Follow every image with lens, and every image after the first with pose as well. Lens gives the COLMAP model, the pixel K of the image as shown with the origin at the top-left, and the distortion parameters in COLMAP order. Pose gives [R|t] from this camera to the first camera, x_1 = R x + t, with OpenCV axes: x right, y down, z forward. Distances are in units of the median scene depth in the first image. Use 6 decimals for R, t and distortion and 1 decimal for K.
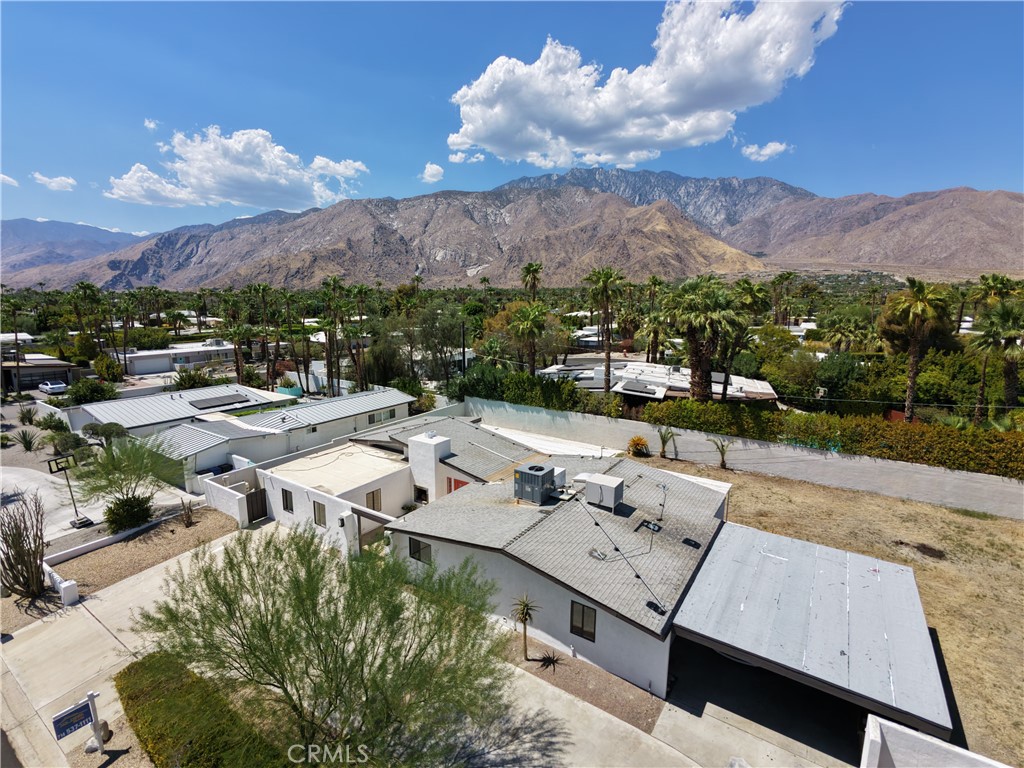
lens RADIAL K [[490.3, 0, 510.3], [0, 490.3, 383.2], [0, 0, 1]] dist [-0.000078, 0.003166]
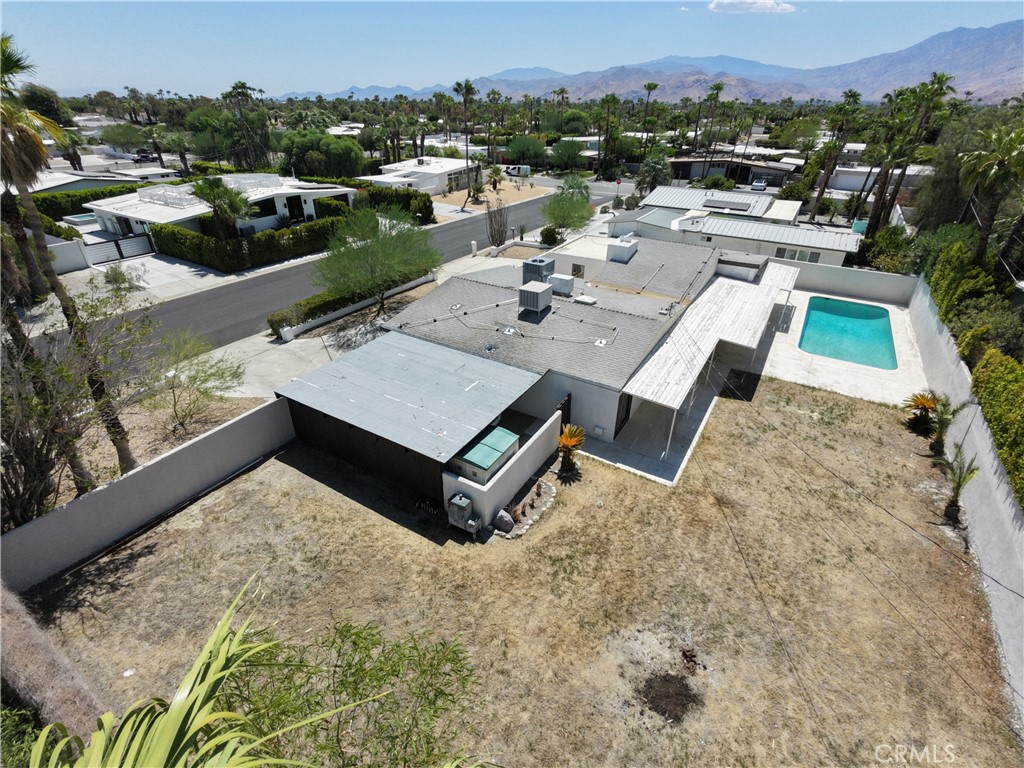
lens RADIAL K [[490.3, 0, 510.4], [0, 490.3, 383.3], [0, 0, 1]] dist [-0.000078, 0.003166]
pose [[0.042687, 0.496525, -0.866972, 0.587762], [-0.186239, 0.856508, 0.481362, -0.063127], [0.981577, 0.140916, 0.129034, 0.392778]]
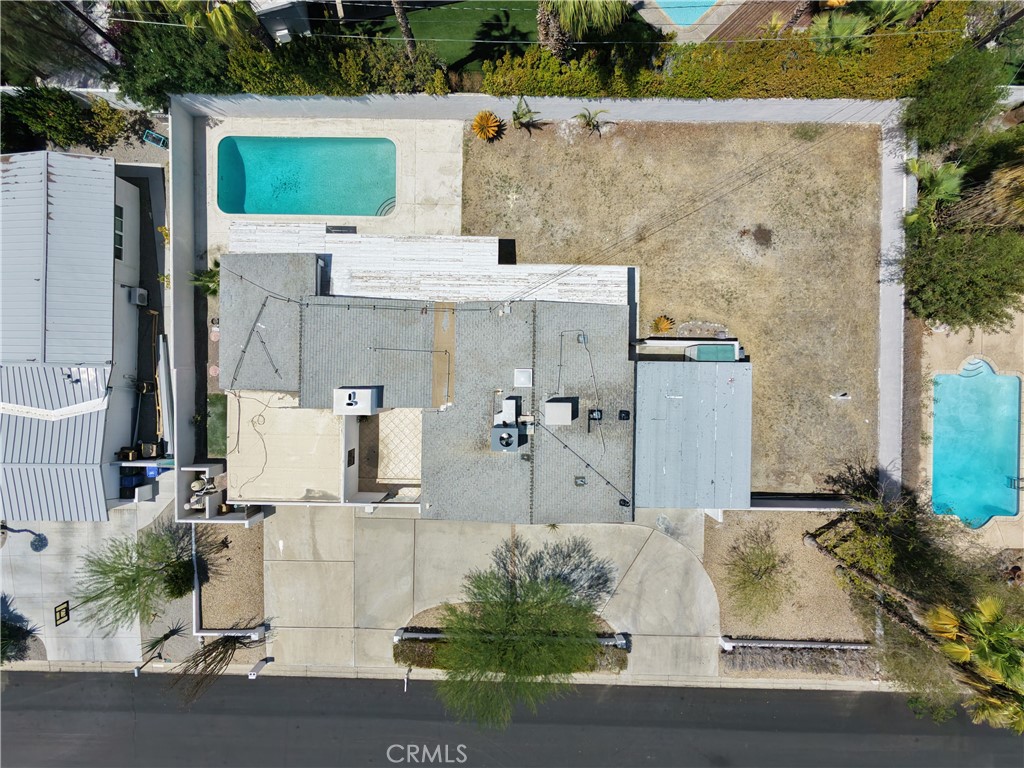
lens RADIAL K [[490.3, 0, 510.7], [0, 490.3, 383.9], [0, 0, 1]] dist [-0.000078, 0.003166]
pose [[0.838928, -0.544153, -0.009818, 0.069315], [0.104998, 0.144124, 0.983973, -0.469680], [-0.534017, -0.826514, 0.178045, 0.428496]]
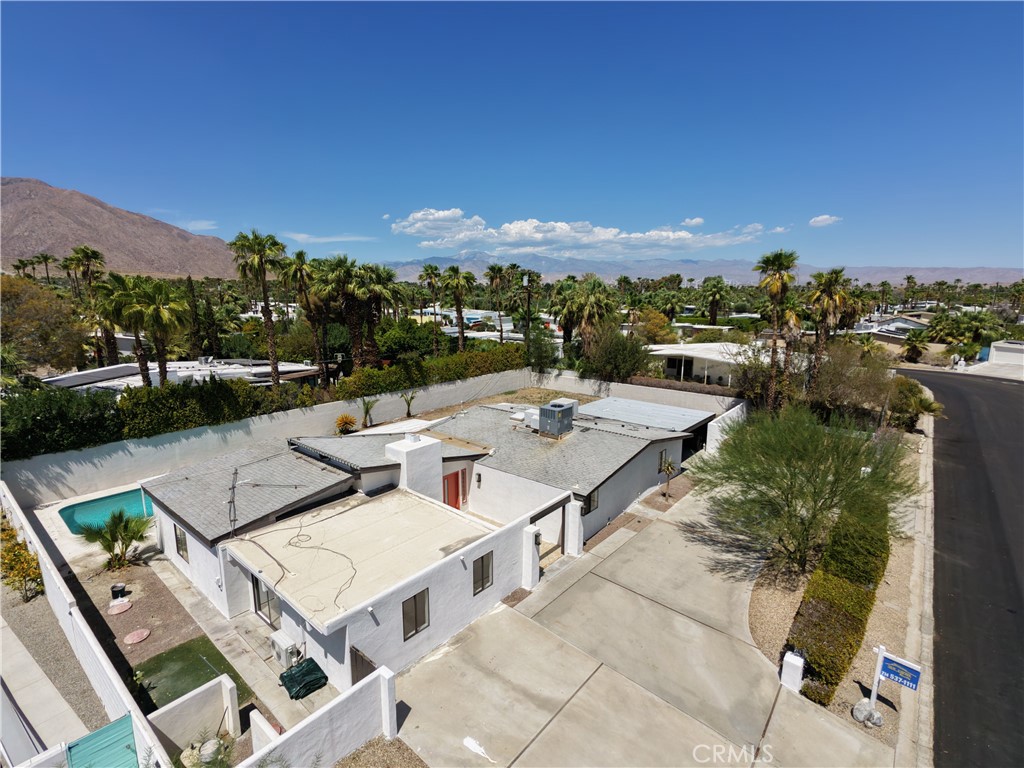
lens RADIAL K [[490.3, 0, 510.2], [0, 490.3, 383.6], [0, 0, 1]] dist [-0.000078, 0.003166]
pose [[0.110073, -0.185726, 0.976417, -0.530266], [0.176047, 0.970496, 0.164754, -0.045108], [-0.978208, 0.153761, 0.139522, 0.447877]]
